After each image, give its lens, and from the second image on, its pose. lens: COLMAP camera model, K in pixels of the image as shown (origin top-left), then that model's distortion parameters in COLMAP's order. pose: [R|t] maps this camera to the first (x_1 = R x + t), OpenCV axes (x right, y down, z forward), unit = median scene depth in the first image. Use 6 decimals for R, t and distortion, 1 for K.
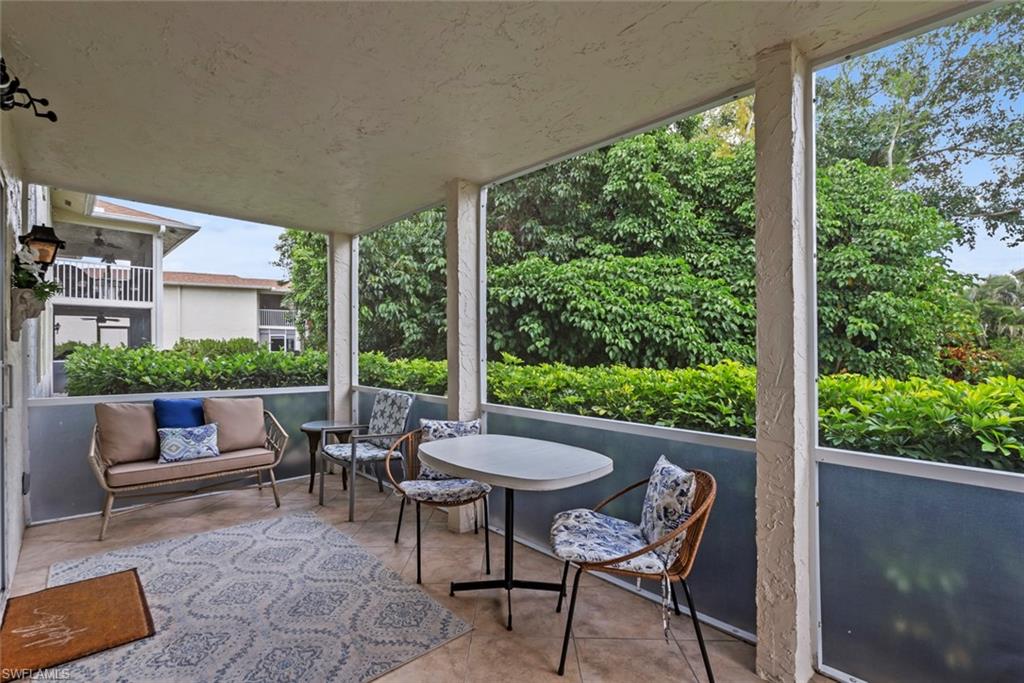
lens RADIAL K [[464.0, 0, 512.3], [0, 464.0, 347.0], [0, 0, 1]] dist [-0.002873, 0.000740]
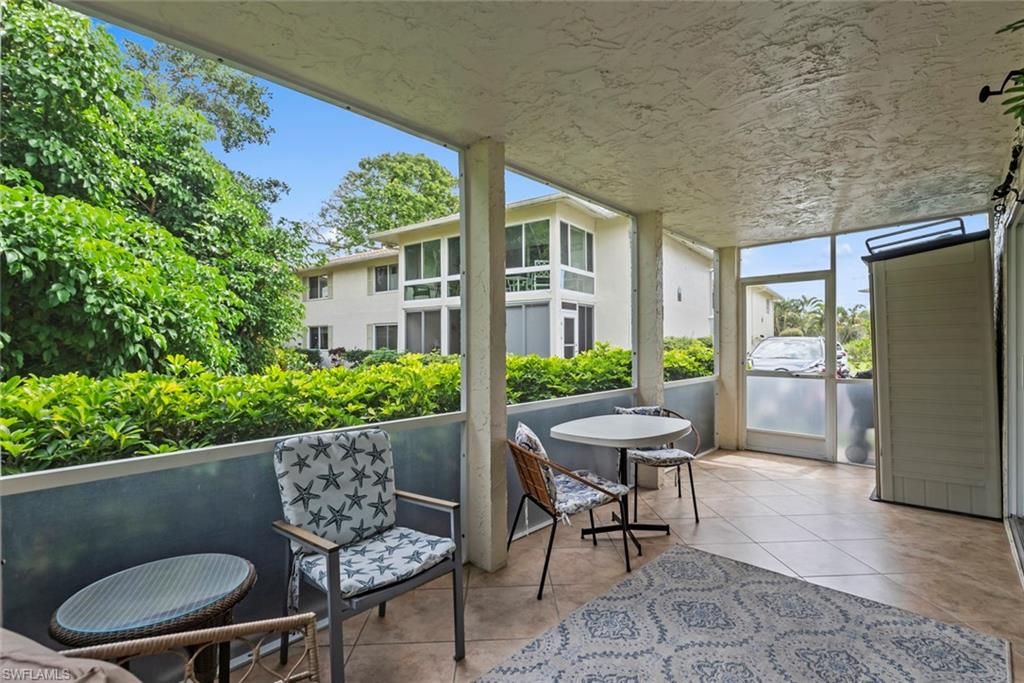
lens RADIAL K [[469.4, 0, 513.4], [0, 469.4, 342.4], [0, 0, 1]] dist [-0.000777, 0.000114]
pose [[-0.041768, 0.001732, 0.999126, -0.869368], [0.005581, 0.999983, -0.001501, -0.002172], [-0.999112, 0.005514, -0.041777, 0.910353]]
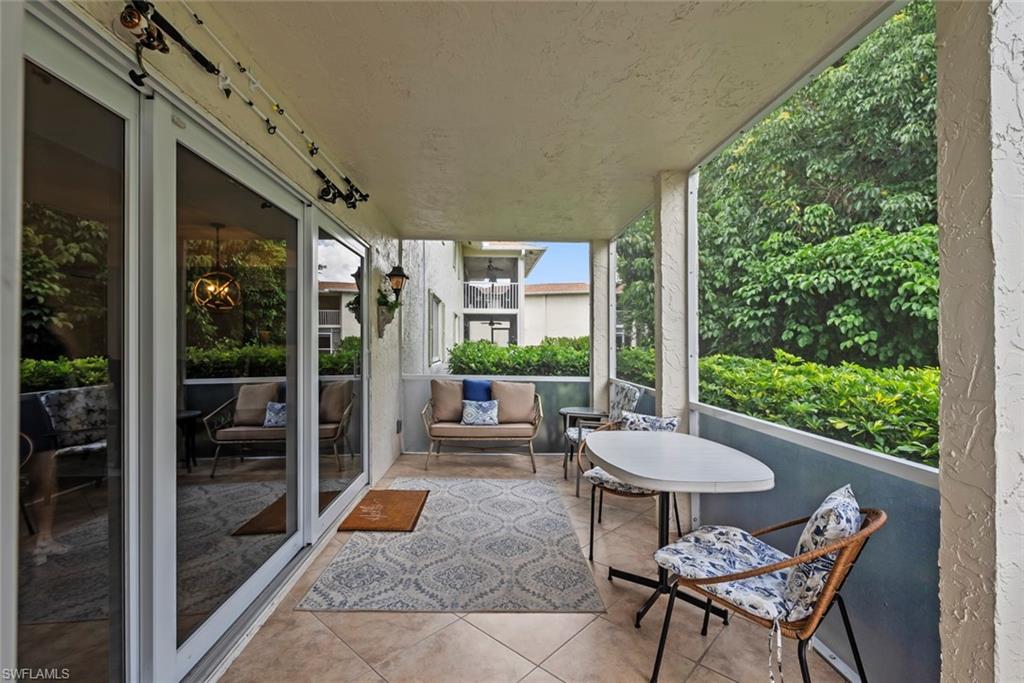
lens RADIAL K [[458.4, 0, 510.2], [0, 458.4, 343.8], [0, 0, 1]] dist [-0.001570, 0.000649]
pose [[0.749707, 0.003313, -0.661762, 0.253561], [-0.004597, 0.999989, -0.000201, 0.005411], [0.661754, 0.003192, 0.749714, 0.051944]]
